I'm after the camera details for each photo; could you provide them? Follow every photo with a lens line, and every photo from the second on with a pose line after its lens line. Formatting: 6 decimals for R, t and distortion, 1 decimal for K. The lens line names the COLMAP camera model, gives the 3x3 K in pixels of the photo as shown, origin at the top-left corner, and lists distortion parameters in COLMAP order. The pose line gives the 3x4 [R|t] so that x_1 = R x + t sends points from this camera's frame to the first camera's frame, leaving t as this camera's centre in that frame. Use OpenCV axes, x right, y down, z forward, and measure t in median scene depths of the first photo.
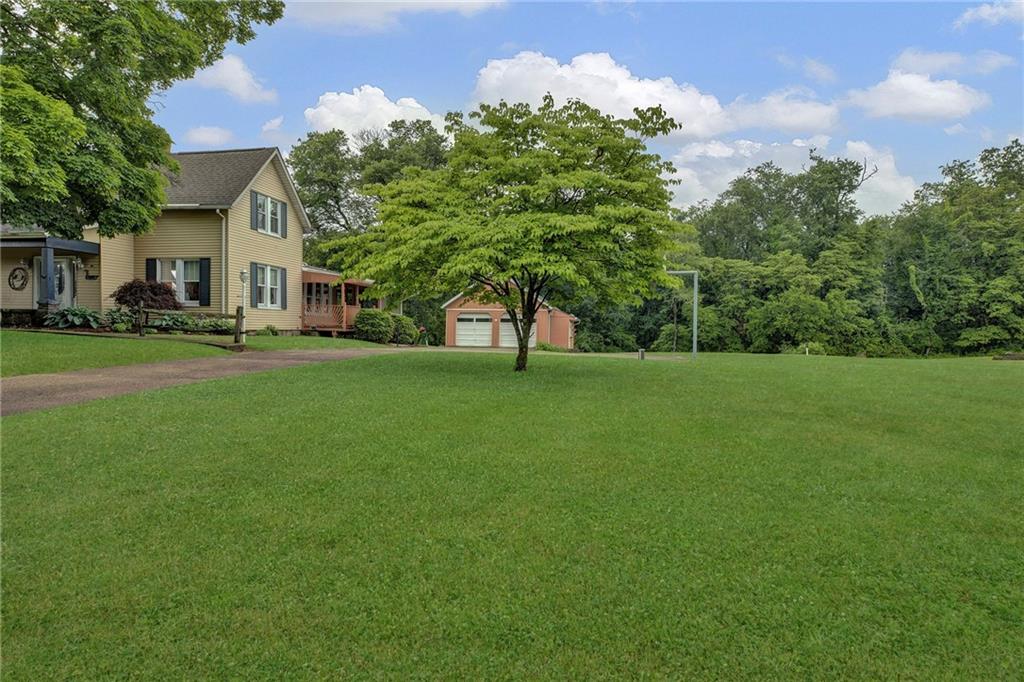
lens RADIAL K [[597.9, 0, 512.0], [0, 597.9, 341.0], [0, 0, 1]] dist [-0.001911, 0.000426]
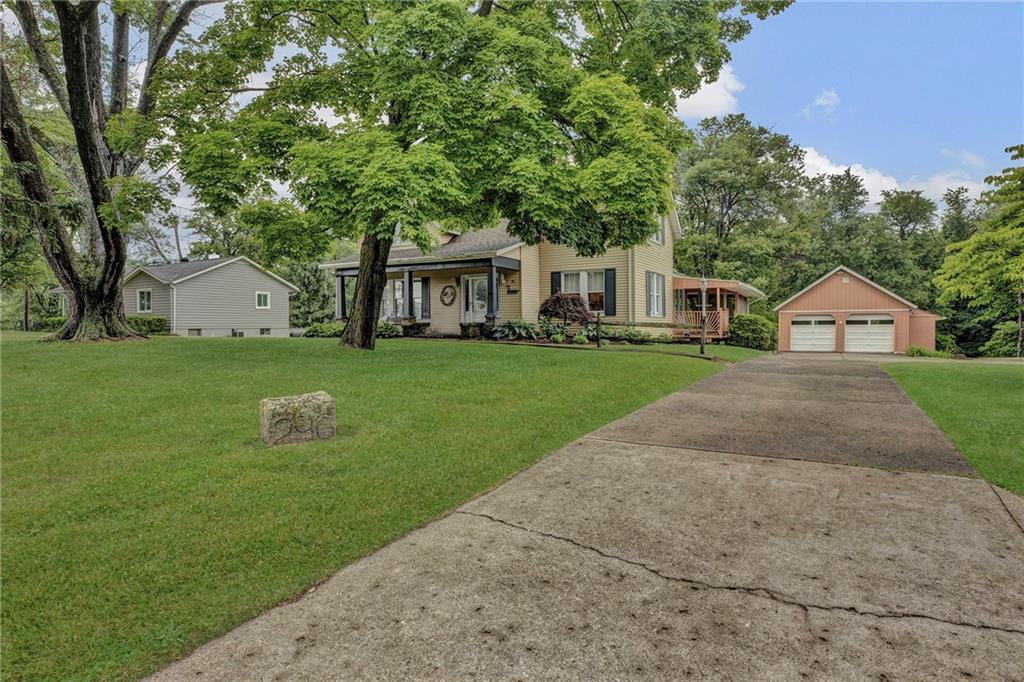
lens RADIAL K [[590.8, 0, 512.8], [0, 590.8, 327.7], [0, 0, 1]] dist [0.002135, 0.001413]
pose [[0.938307, -0.019240, -0.345267, -0.111036], [0.009862, 0.999534, -0.028899, -0.003557], [0.345662, 0.023711, 0.938059, -0.000674]]
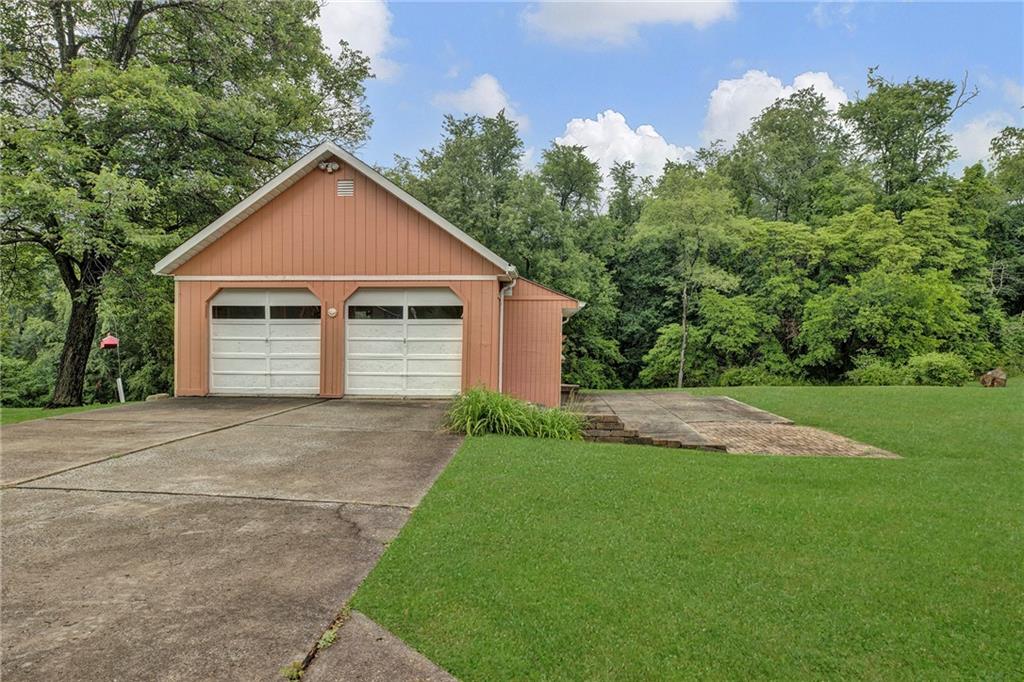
lens RADIAL K [[597.9, 0, 512.0], [0, 597.9, 341.0], [0, 0, 1]] dist [-0.001911, 0.000426]
pose [[0.994617, -0.009965, 0.103140, 0.020995], [0.010388, 0.999940, -0.003571, -0.010615], [-0.103099, 0.004623, 0.994660, 0.417786]]
